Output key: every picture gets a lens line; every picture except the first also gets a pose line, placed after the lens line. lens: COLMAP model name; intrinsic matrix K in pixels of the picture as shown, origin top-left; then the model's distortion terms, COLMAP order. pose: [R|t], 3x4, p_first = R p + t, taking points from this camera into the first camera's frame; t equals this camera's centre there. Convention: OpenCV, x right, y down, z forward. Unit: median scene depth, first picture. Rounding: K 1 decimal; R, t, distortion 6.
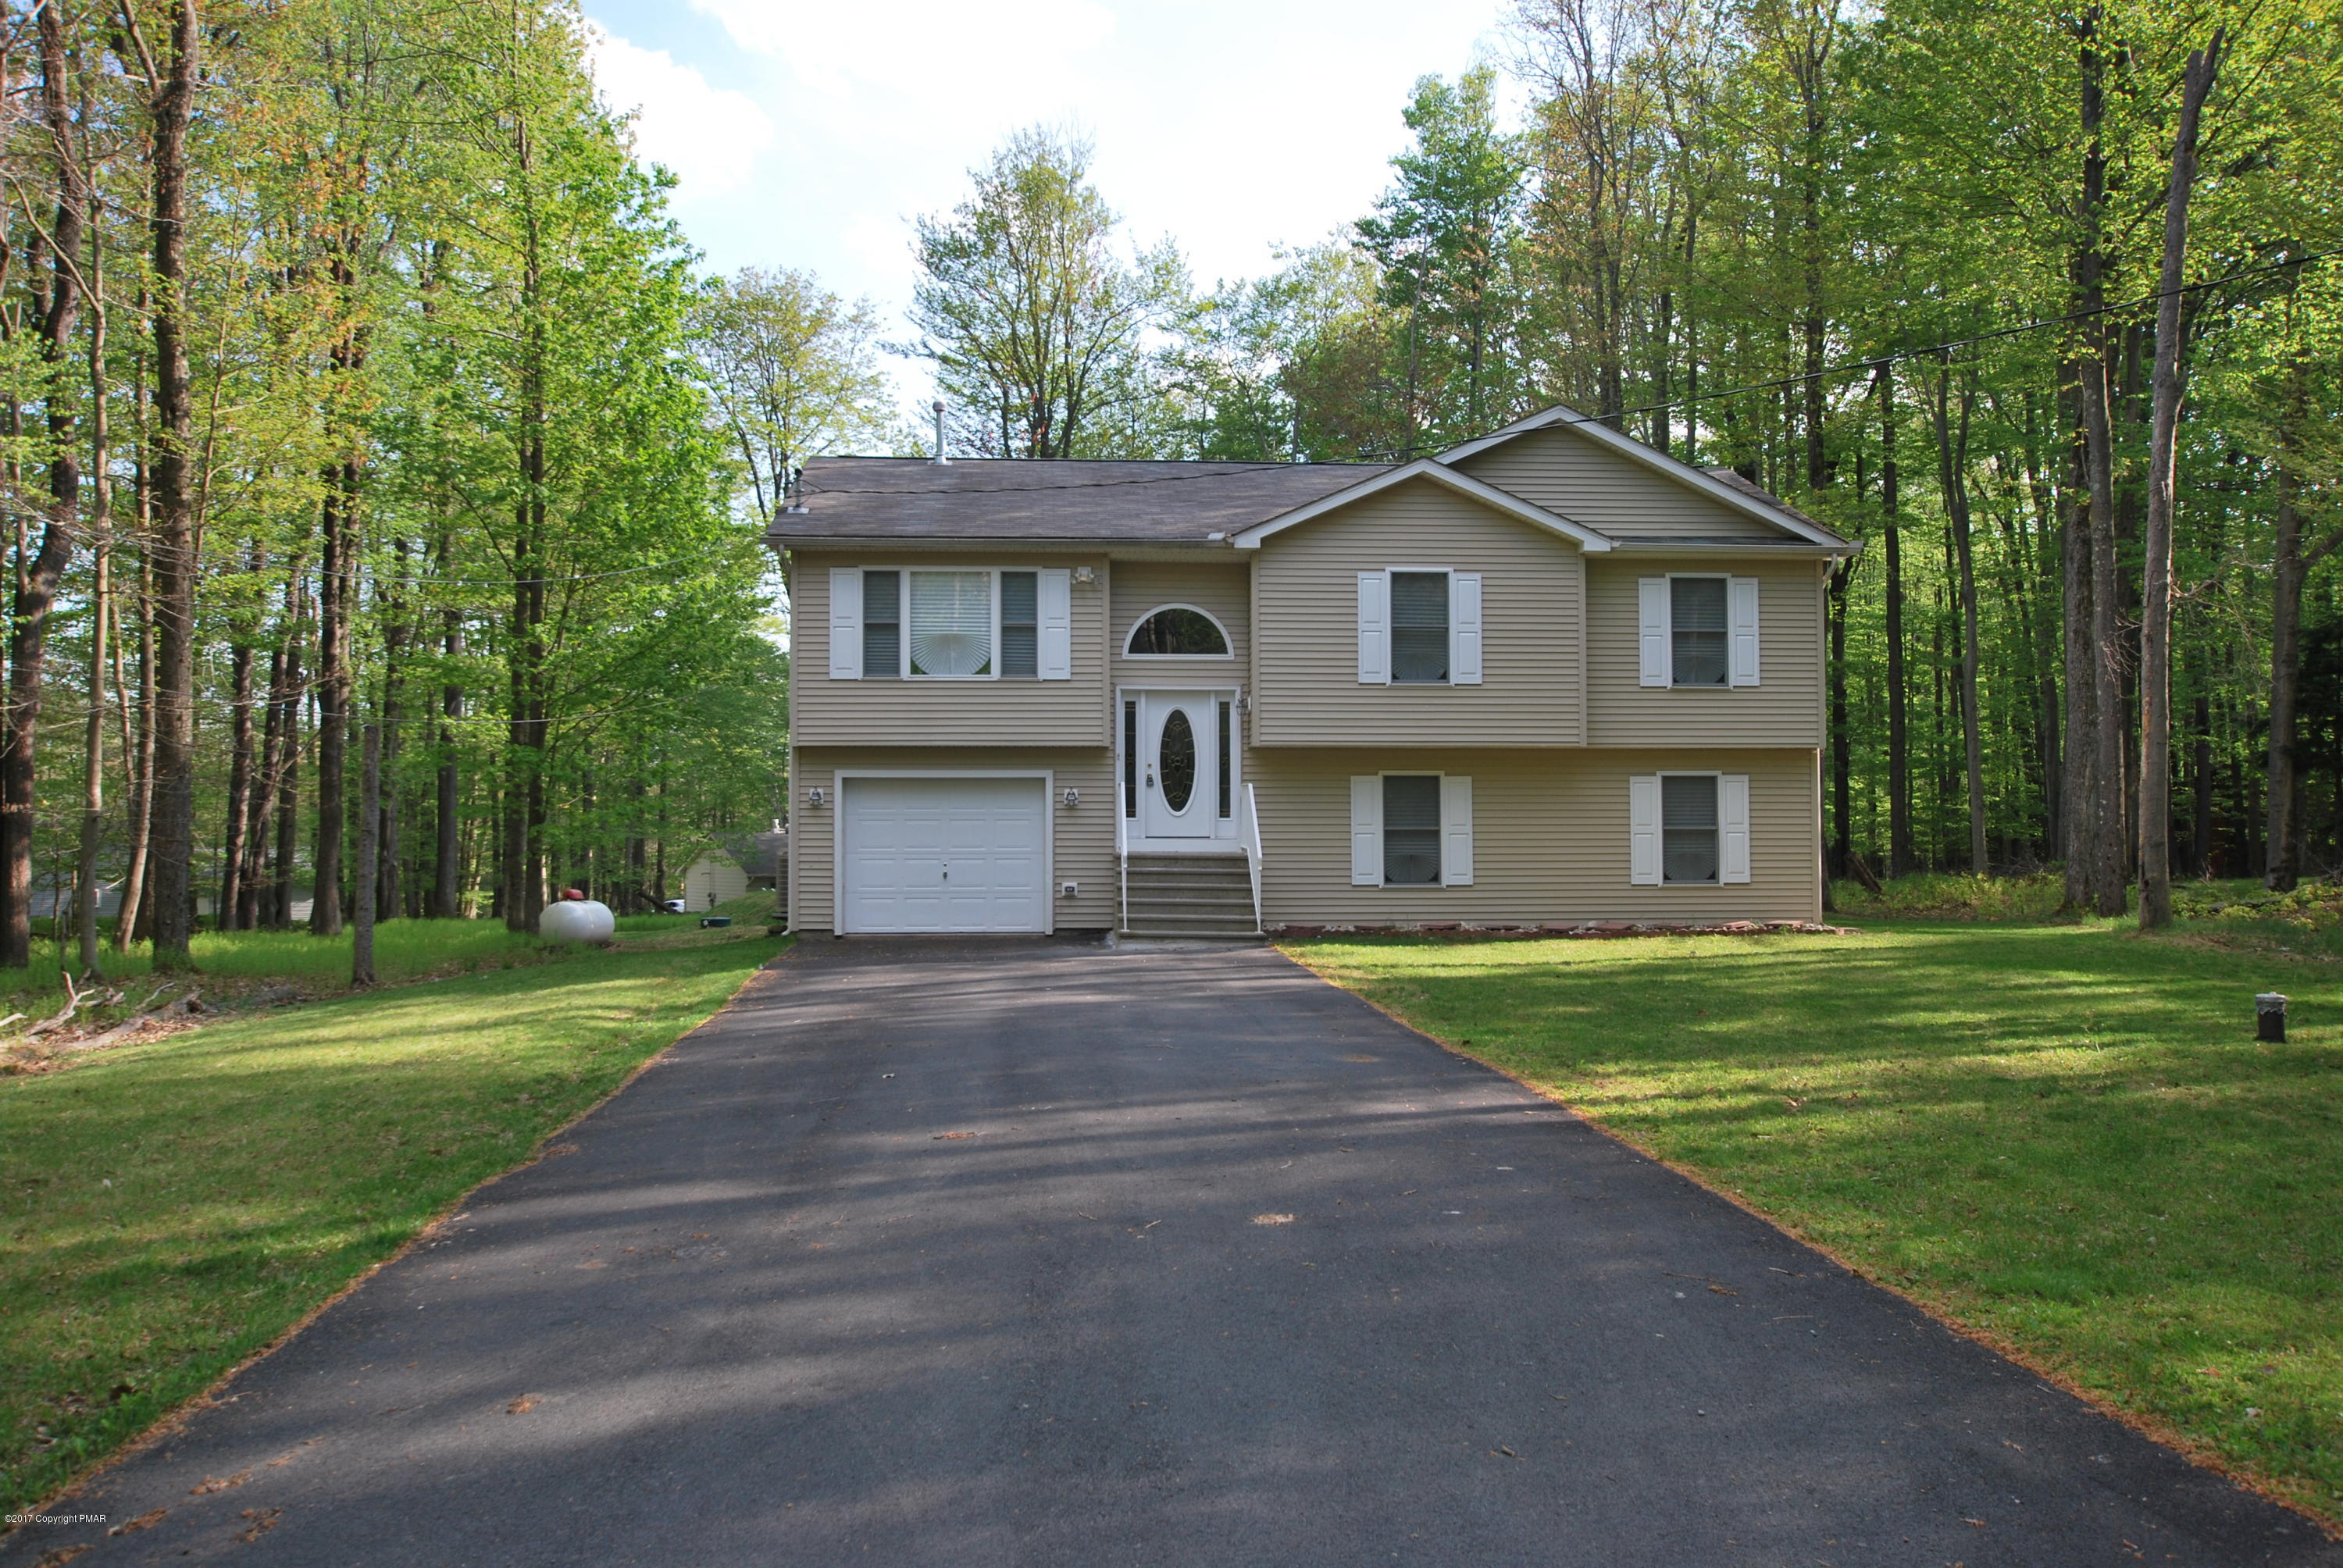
lens RADIAL K [[1989.7, 0, 1171.0], [0, 1989.7, 781.4], [0, 0, 1]] dist [-0.003832, -0.000847]
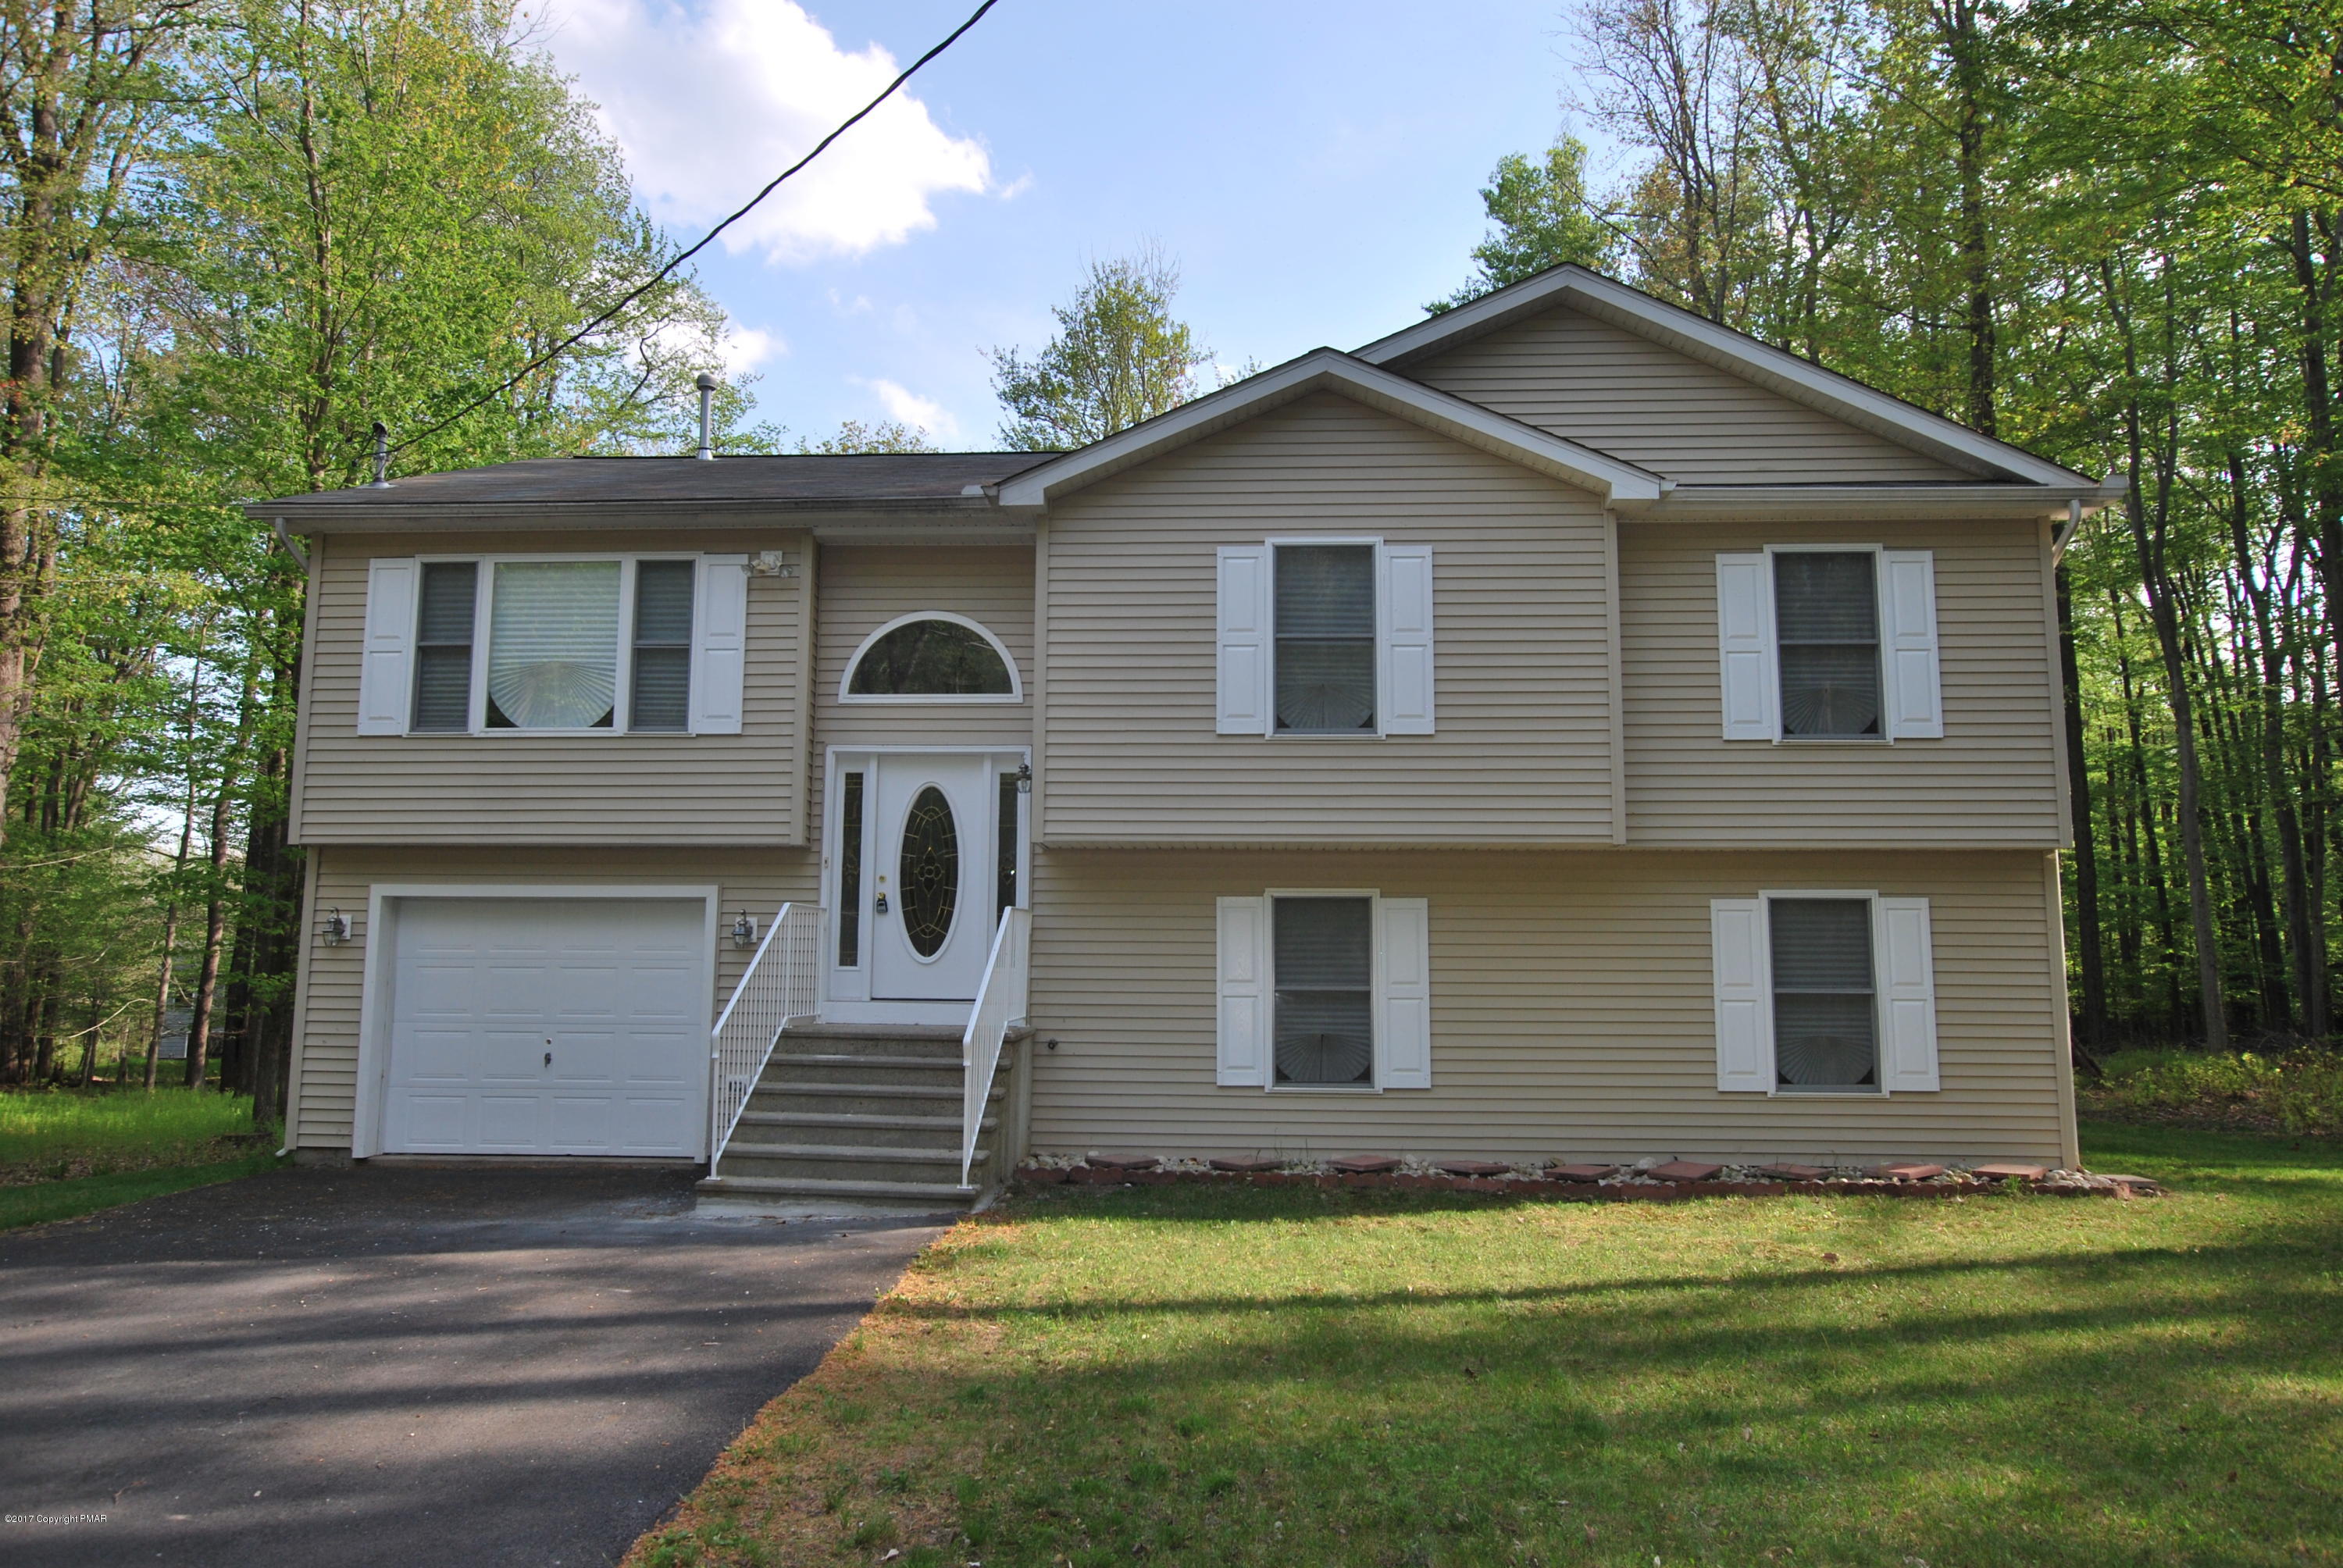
lens RADIAL K [[1634.6, 0, 1180.0], [0, 1634.6, 781.0], [0, 0, 1]] dist [-0.004410, 0.003922]
pose [[0.991760, -0.007664, -0.127880, 0.142238], [-0.004777, 0.995302, -0.096698, 0.010019], [0.128020, 0.096512, 0.987064, 0.522627]]
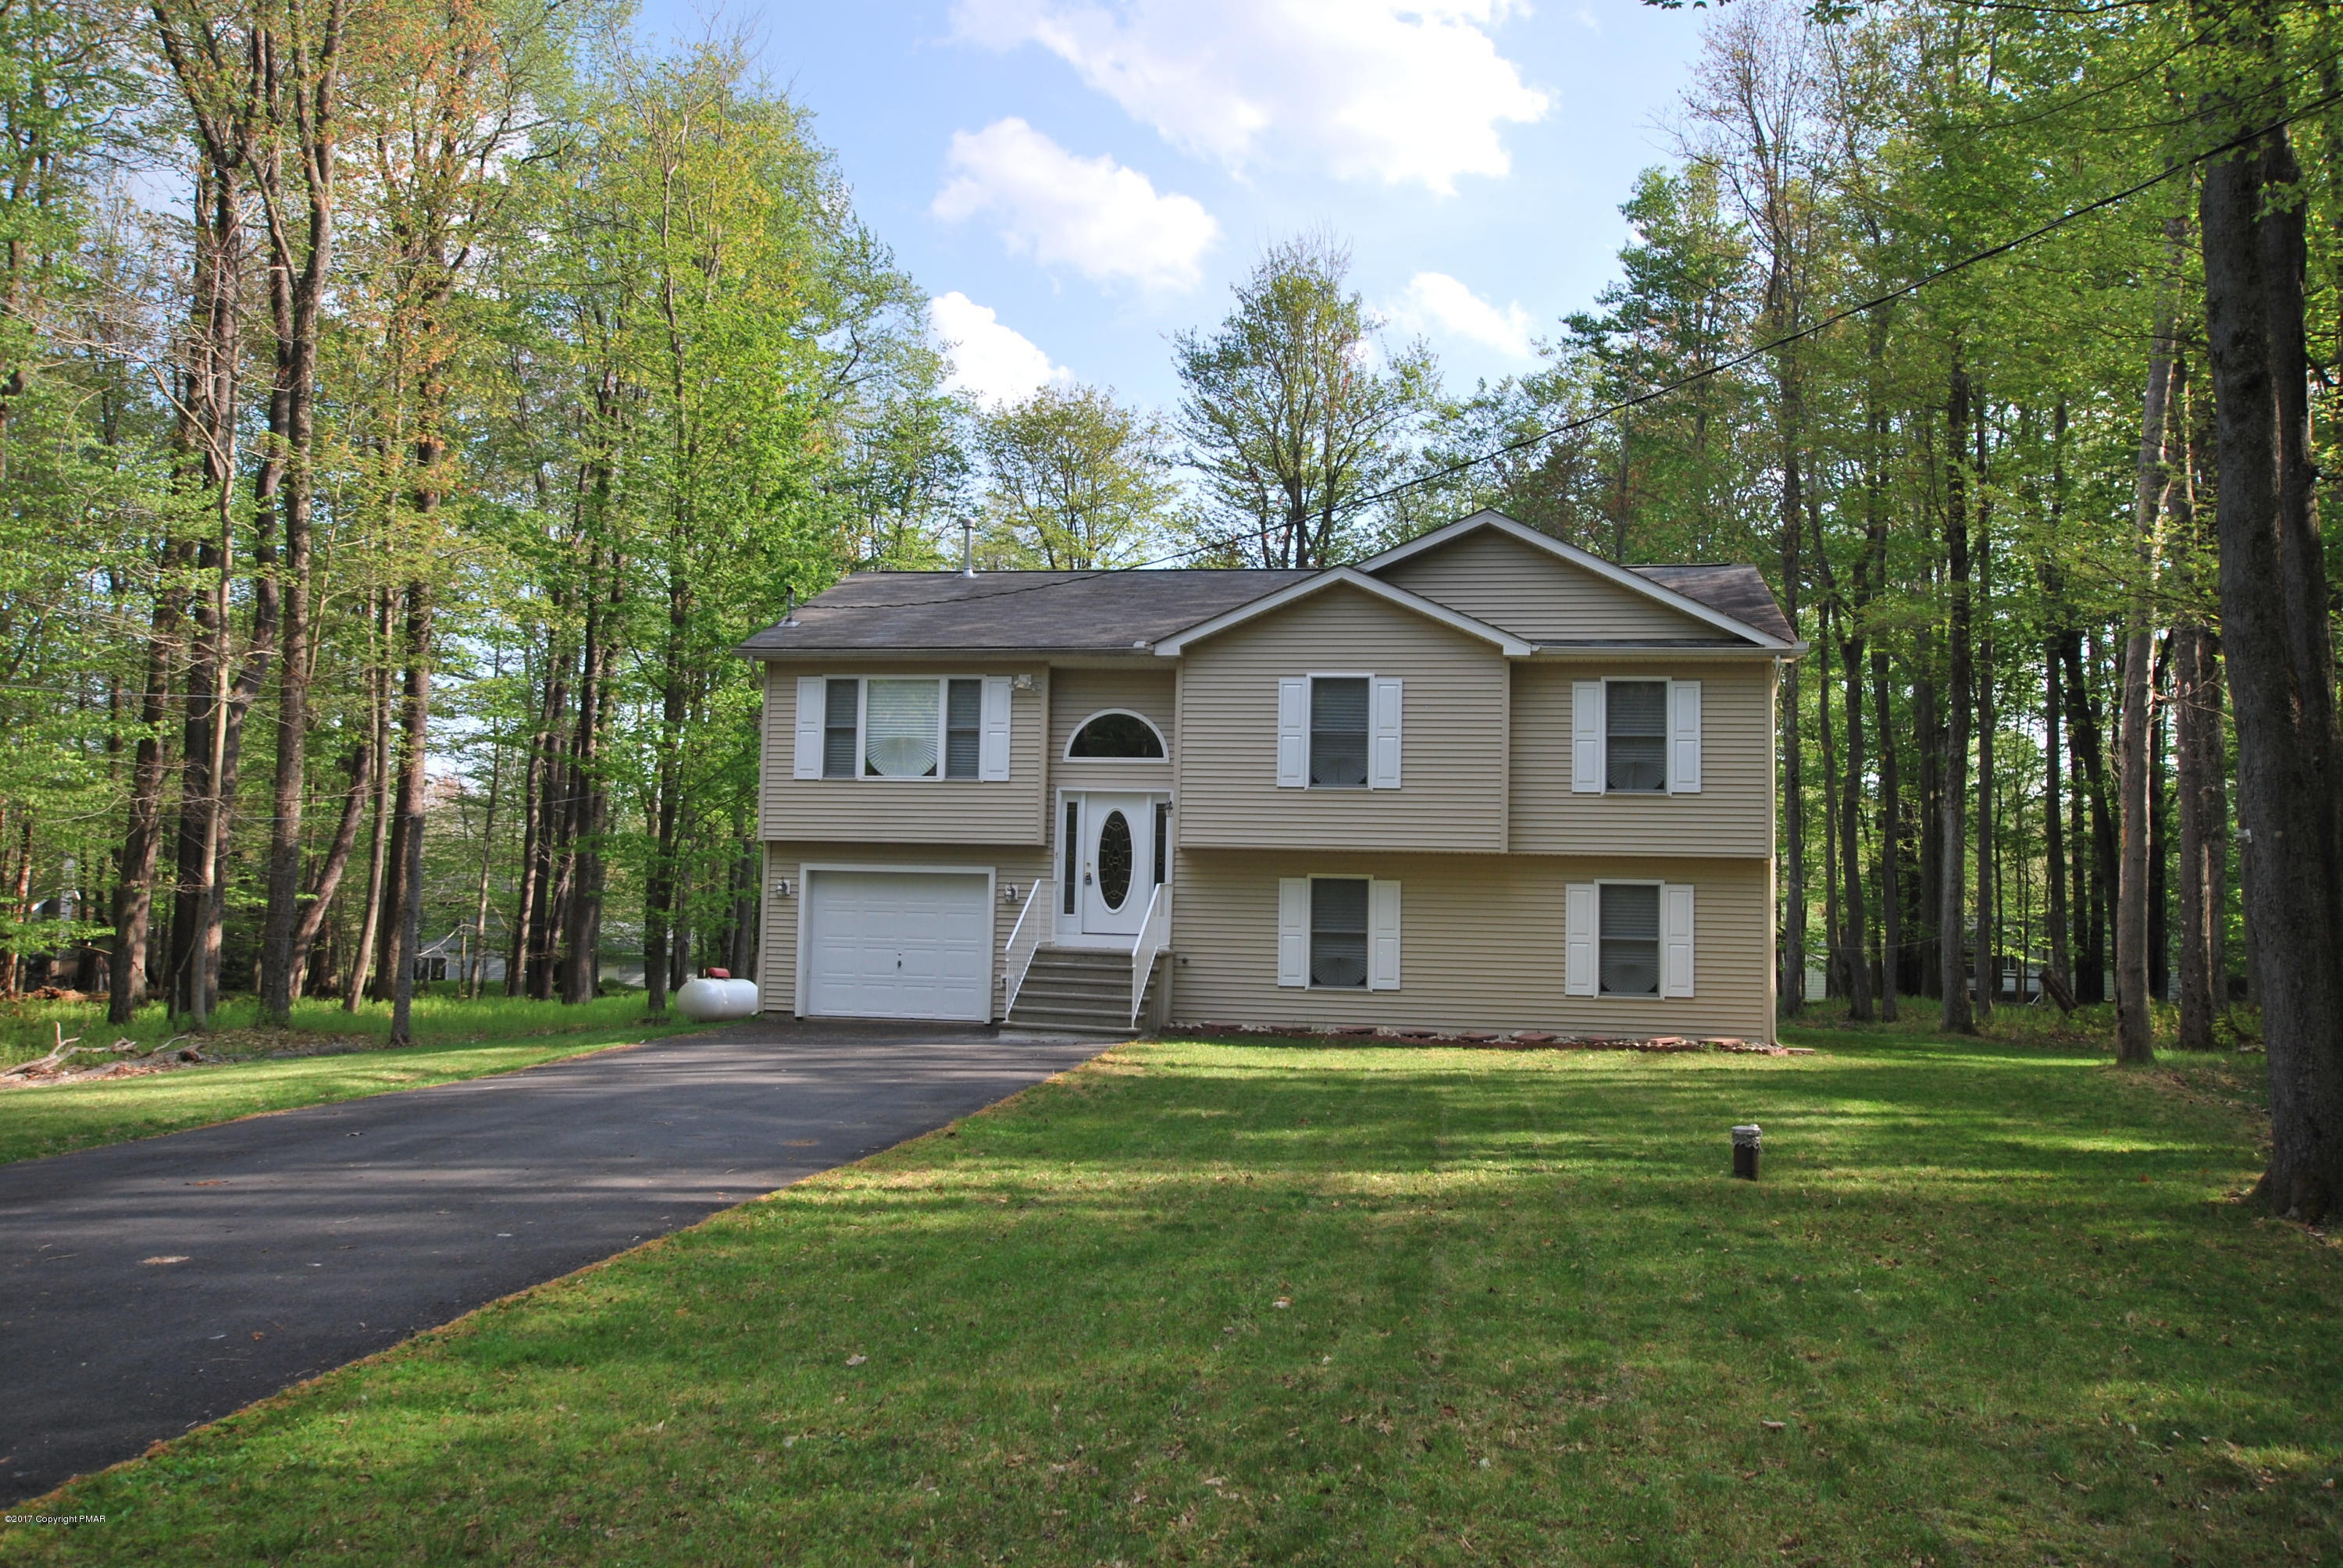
lens RADIAL K [[1989.7, 0, 1171.0], [0, 1989.7, 781.4], [0, 0, 1]] dist [-0.003832, -0.000847]
pose [[0.968275, 0.007114, -0.249786, 0.291328], [-0.018662, 0.998862, -0.043893, -0.006362], [0.249189, 0.047162, 0.967306, 0.002807]]
